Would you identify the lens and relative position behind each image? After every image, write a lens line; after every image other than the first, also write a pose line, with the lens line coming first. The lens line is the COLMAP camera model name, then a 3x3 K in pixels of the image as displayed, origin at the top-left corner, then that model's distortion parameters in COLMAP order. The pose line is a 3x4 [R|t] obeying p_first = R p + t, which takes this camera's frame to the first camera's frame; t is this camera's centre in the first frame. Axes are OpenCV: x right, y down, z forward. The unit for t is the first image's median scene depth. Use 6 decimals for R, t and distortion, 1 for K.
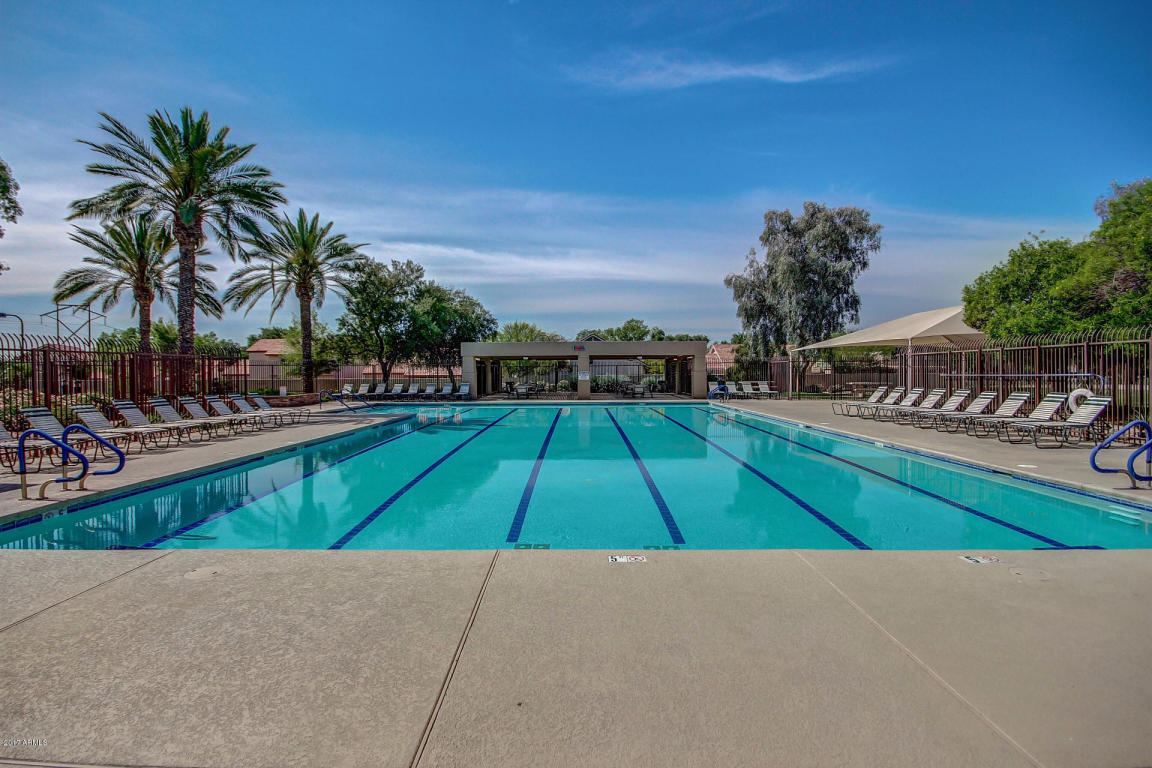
lens RADIAL K [[526.6, 0, 570.0], [0, 526.6, 377.0], [0, 0, 1]] dist [-0.003507, -0.002243]
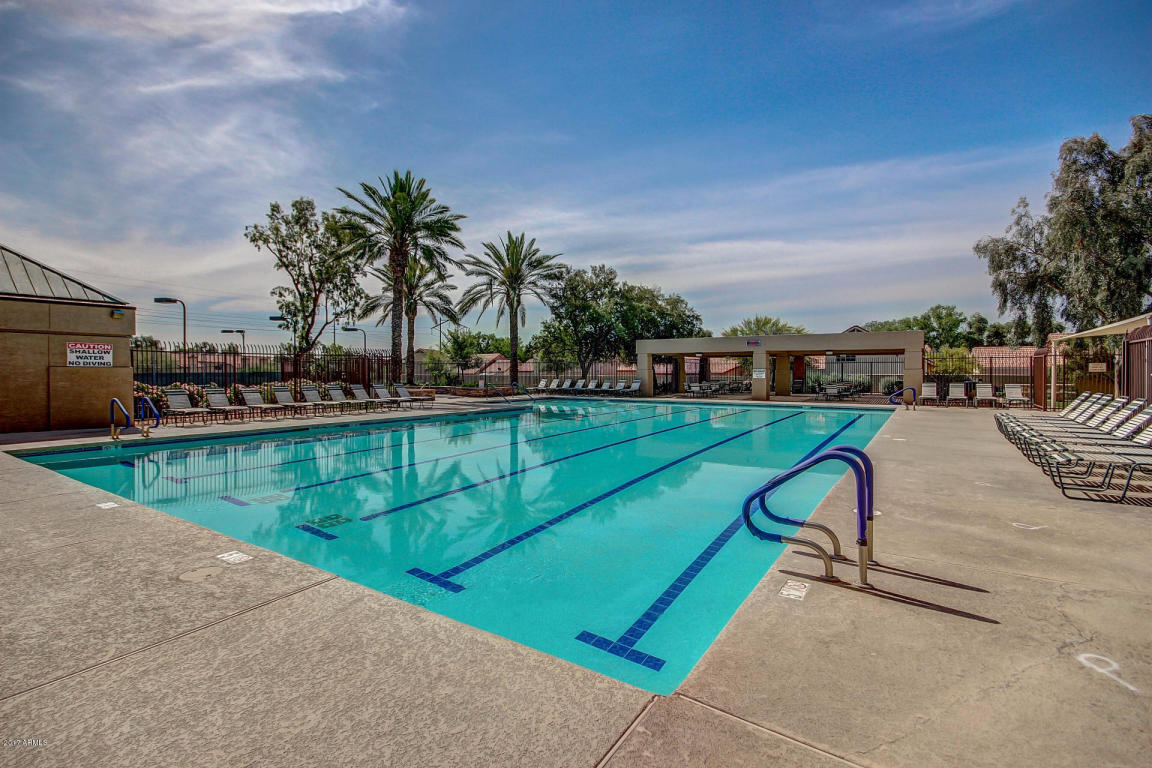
lens RADIAL K [[526.6, 0, 572.3], [0, 526.6, 380.7], [0, 0, 1]] dist [-0.003507, -0.002243]
pose [[0.841741, 0.015445, -0.539661, 0.217558], [-0.009900, 0.999864, 0.013174, 0.000424], [0.539791, -0.005746, 0.841779, 0.063472]]
